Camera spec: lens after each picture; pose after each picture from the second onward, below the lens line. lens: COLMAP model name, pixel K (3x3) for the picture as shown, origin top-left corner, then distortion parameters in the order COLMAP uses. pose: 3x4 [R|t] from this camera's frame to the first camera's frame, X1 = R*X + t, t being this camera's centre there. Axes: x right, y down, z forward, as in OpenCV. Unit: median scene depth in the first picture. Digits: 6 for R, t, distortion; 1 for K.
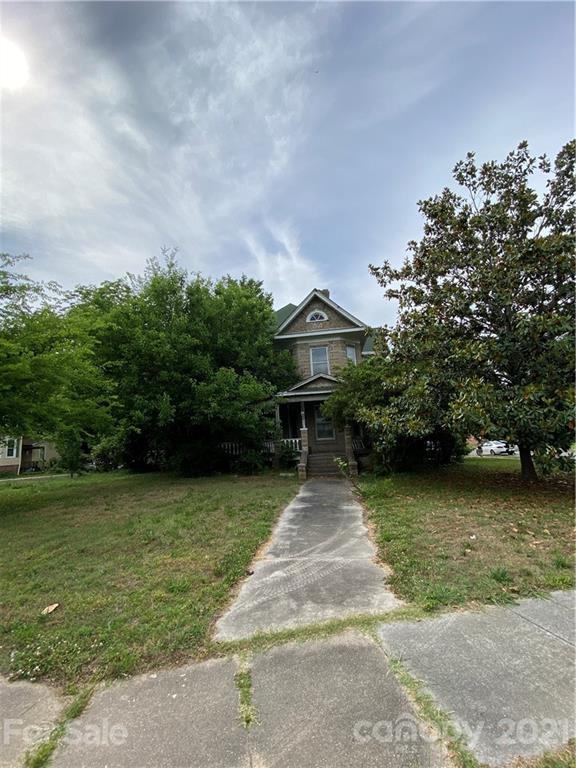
lens RADIAL K [[349.4, 0, 290.0], [0, 349.4, 389.9], [0, 0, 1]] dist [-0.011784, -0.000508]
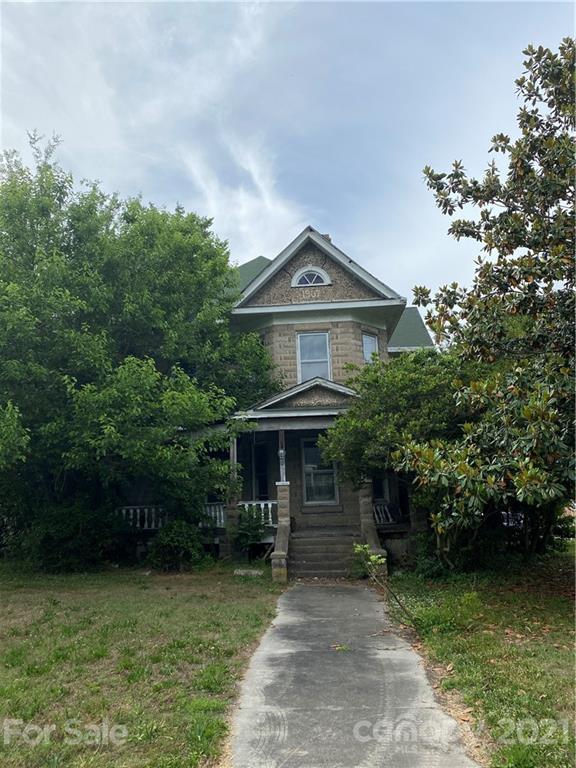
lens RADIAL K [[578.3, 0, 289.5], [0, 578.3, 382.7], [0, 0, 1]] dist [-0.050368, -0.015785]
pose [[0.996825, 0.035915, 0.071068, -0.019445], [-0.031455, 0.997524, -0.062908, 0.017119], [-0.073151, 0.060473, 0.995486, 0.141814]]
